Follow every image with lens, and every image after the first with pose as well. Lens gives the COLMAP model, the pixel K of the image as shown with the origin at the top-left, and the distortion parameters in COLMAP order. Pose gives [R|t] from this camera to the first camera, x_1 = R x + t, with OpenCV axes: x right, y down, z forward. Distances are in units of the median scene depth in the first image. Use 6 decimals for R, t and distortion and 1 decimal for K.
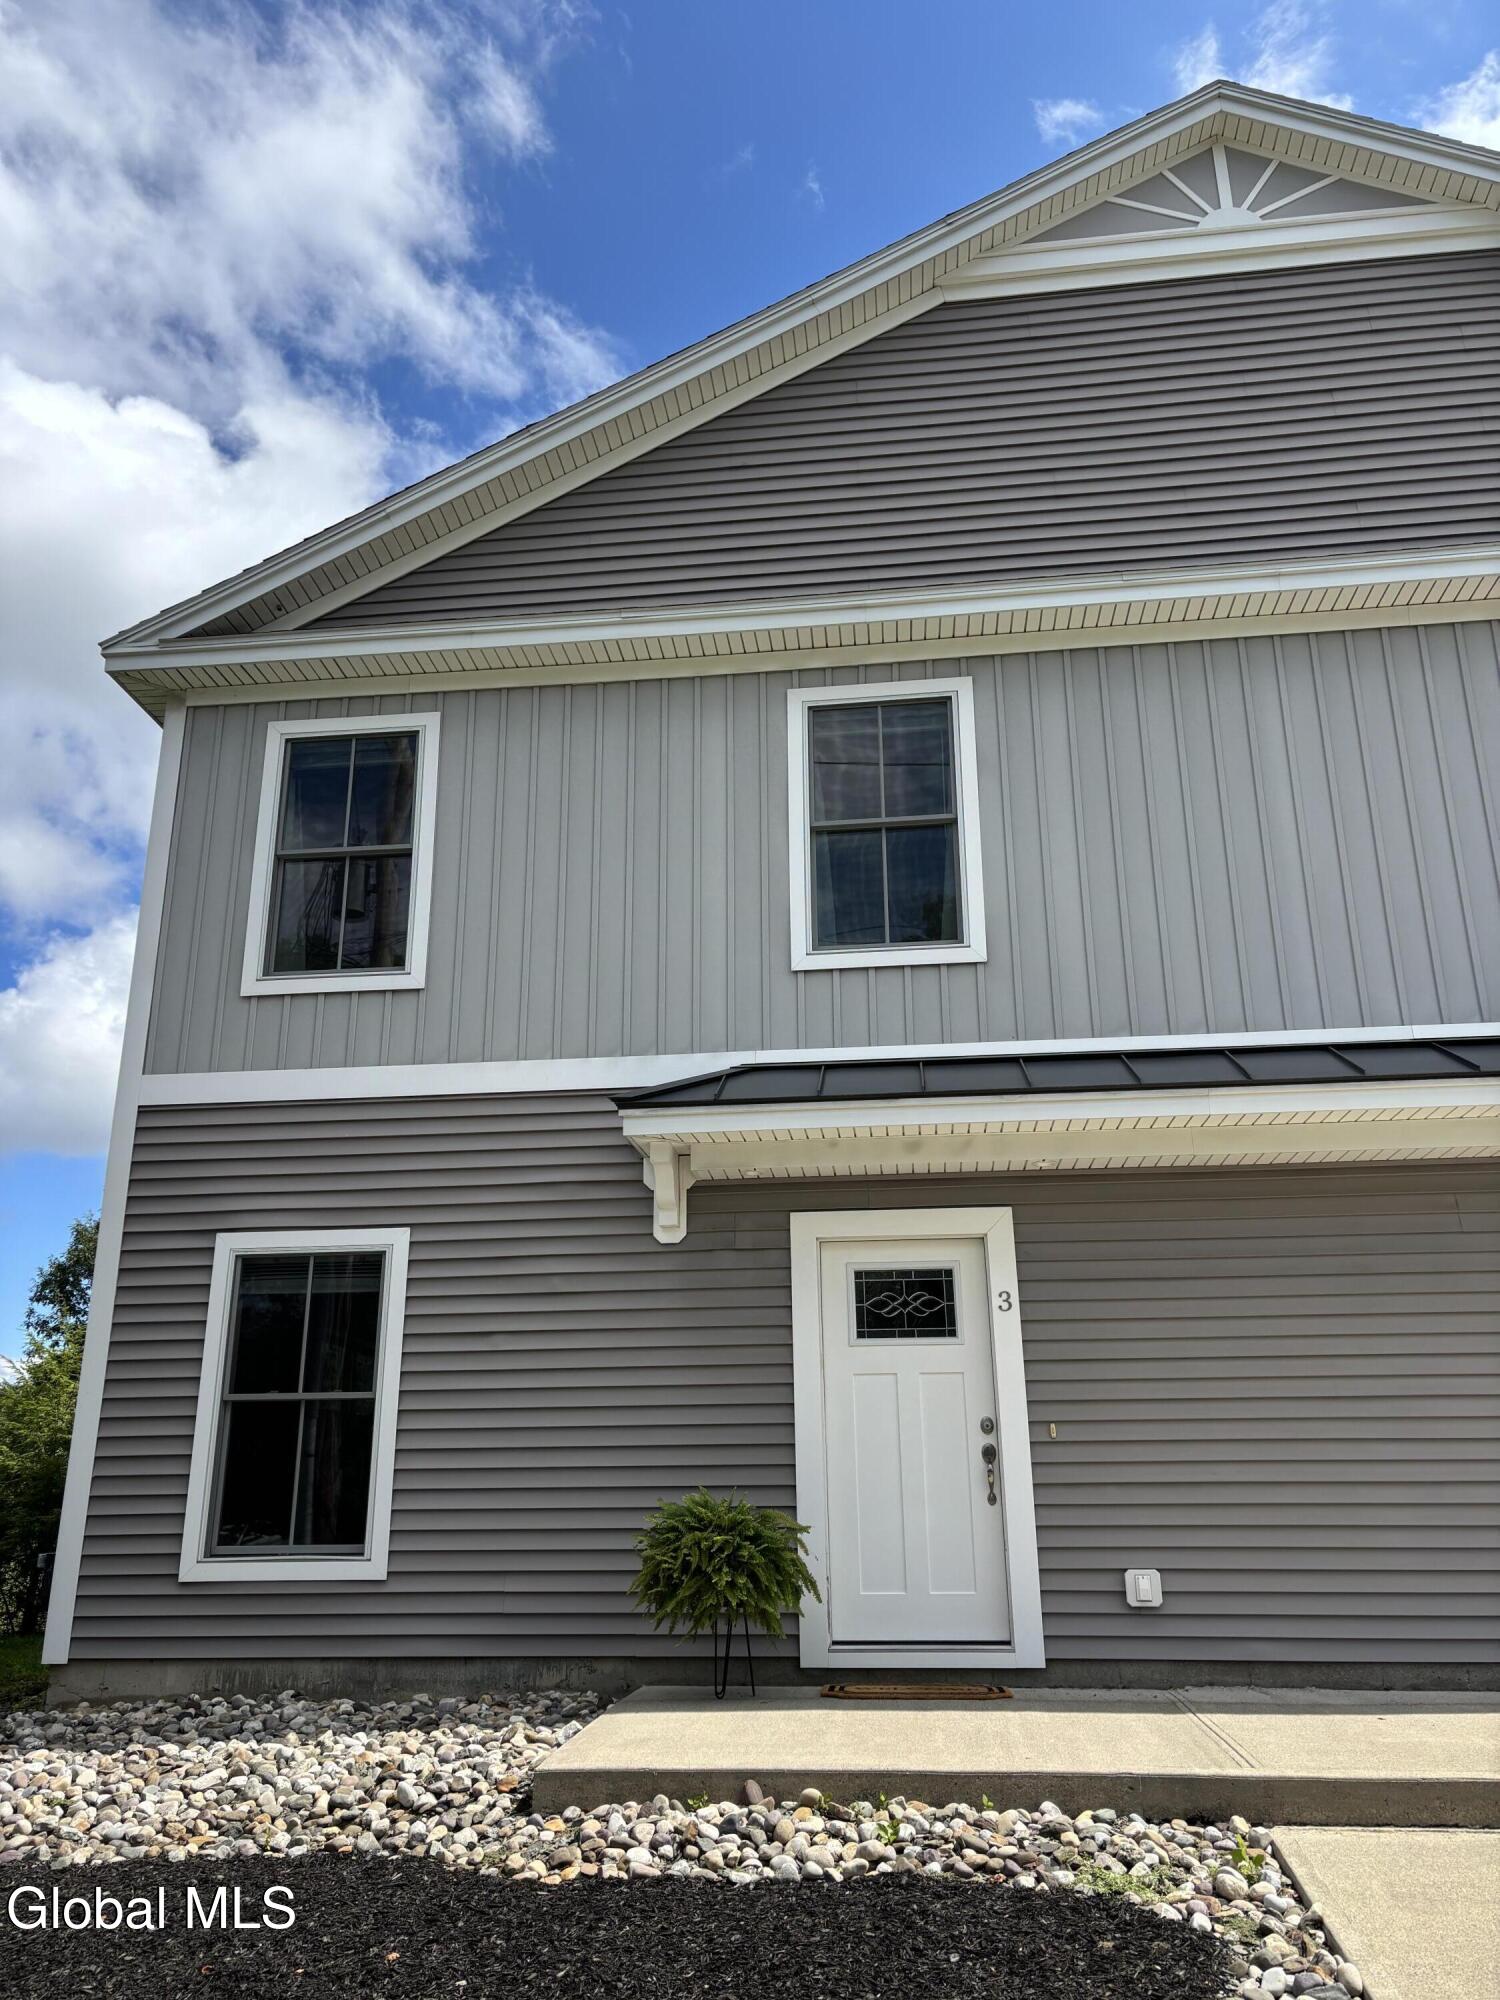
lens RADIAL K [[1508.4, 0, 751.5], [0, 1508.4, 993.8], [0, 0, 1]] dist [0.045993, -0.012859]
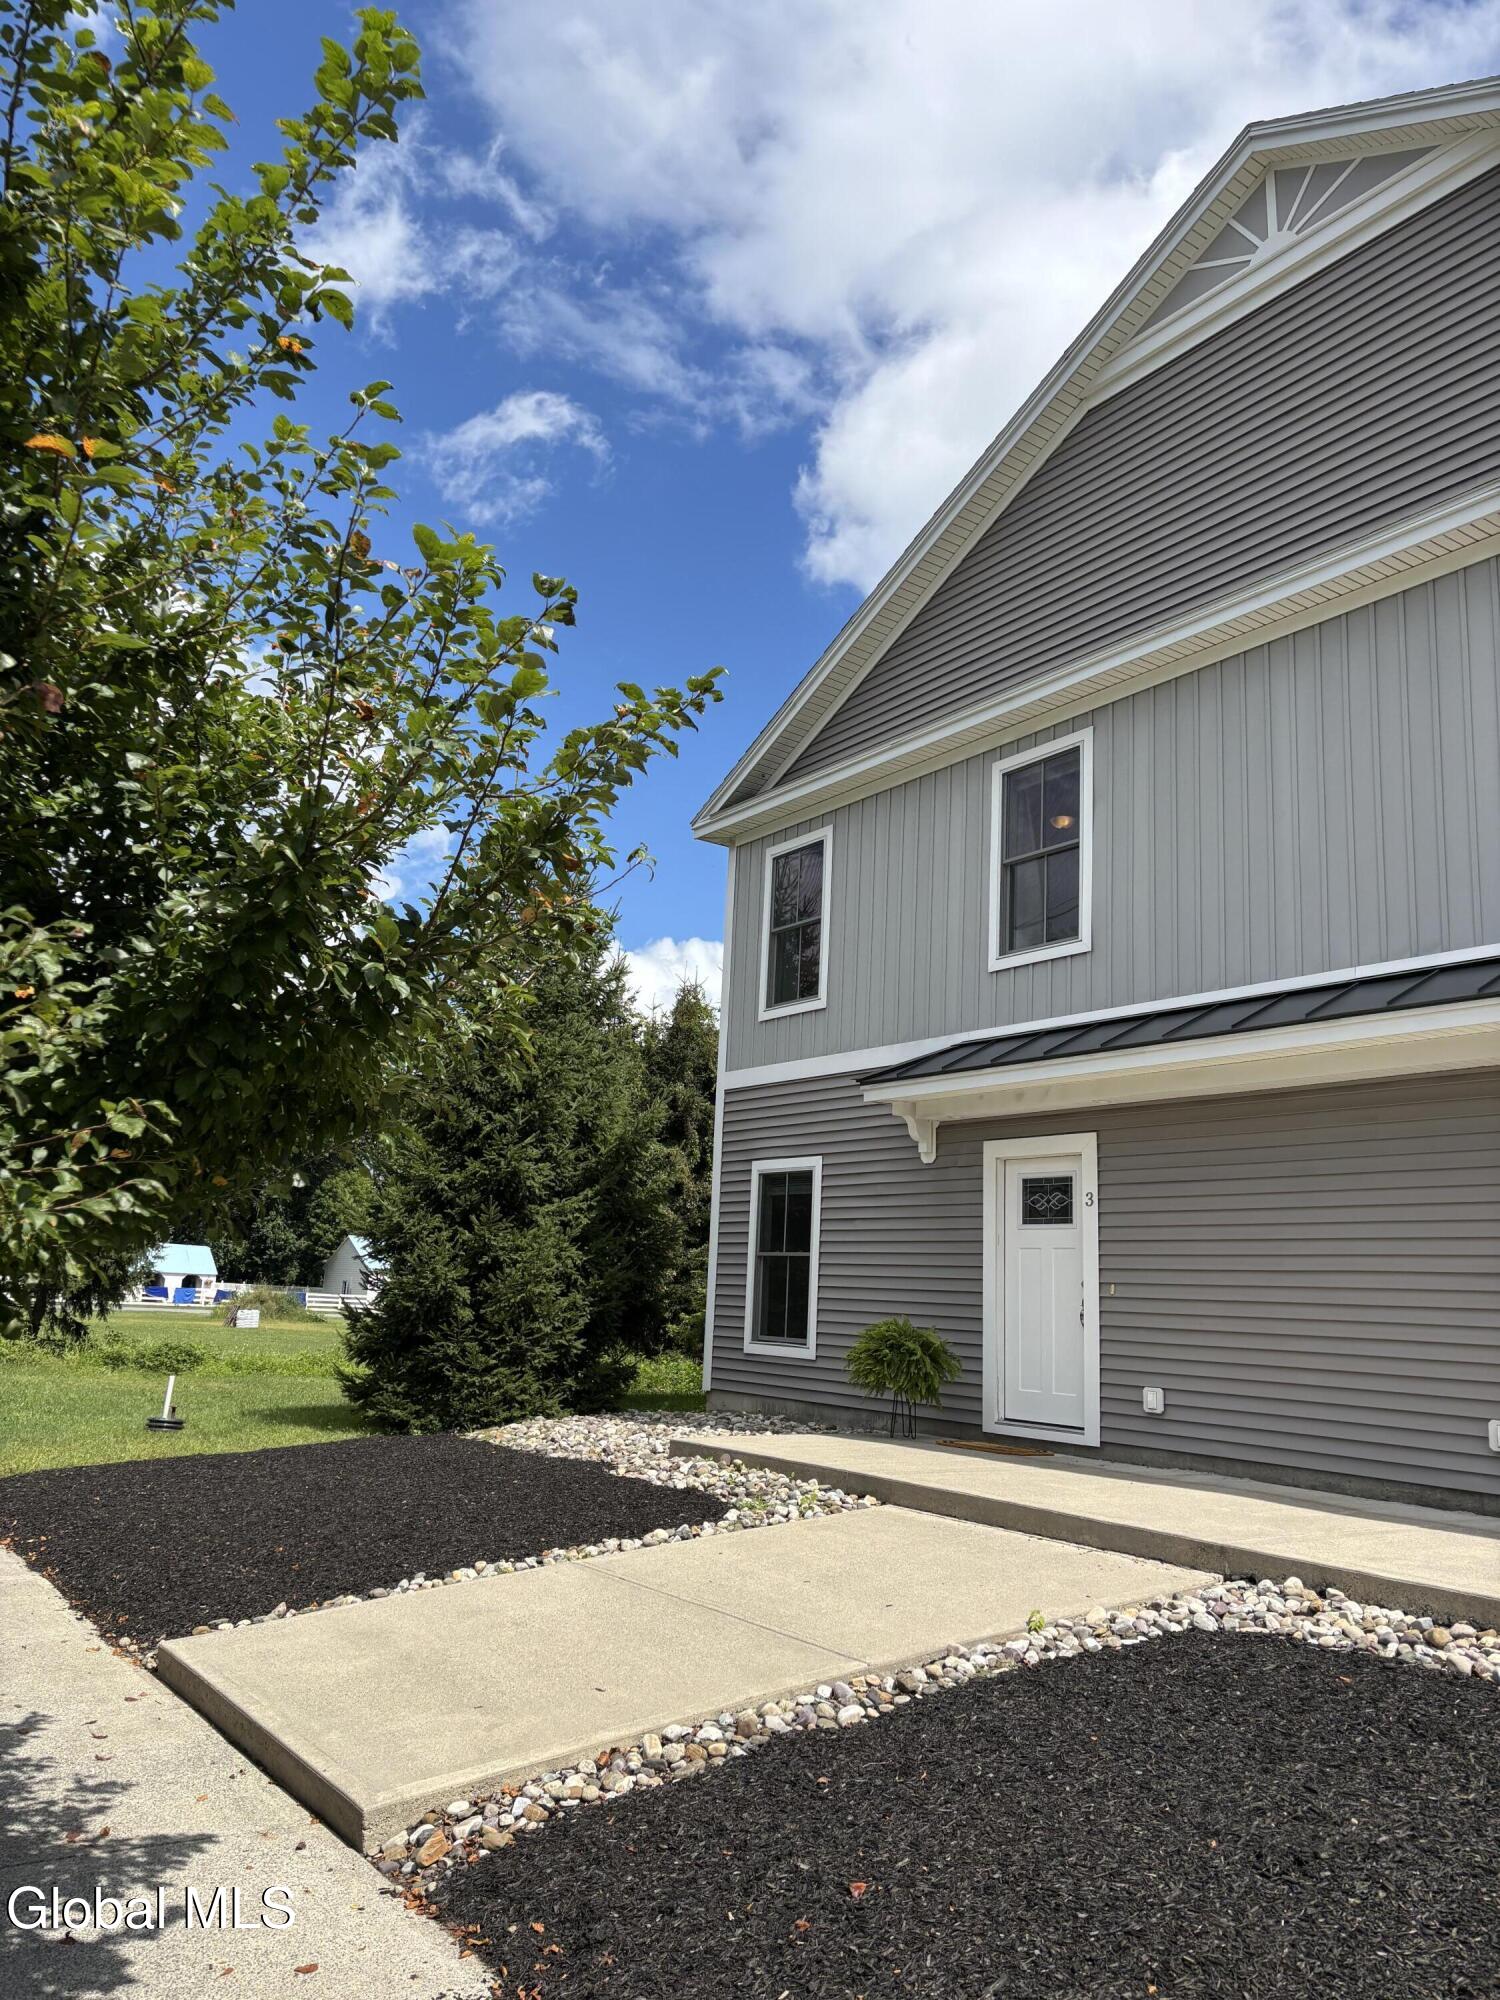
lens RADIAL K [[1508.4, 0, 750.4], [0, 1508.4, 1001.5], [0, 0, 1]] dist [0.045993, -0.012859]
pose [[0.661332, -0.106550, -0.742487, 0.990303], [0.181461, 0.983184, 0.020537, -0.061833], [0.727813, -0.148314, 0.669545, -0.139884]]
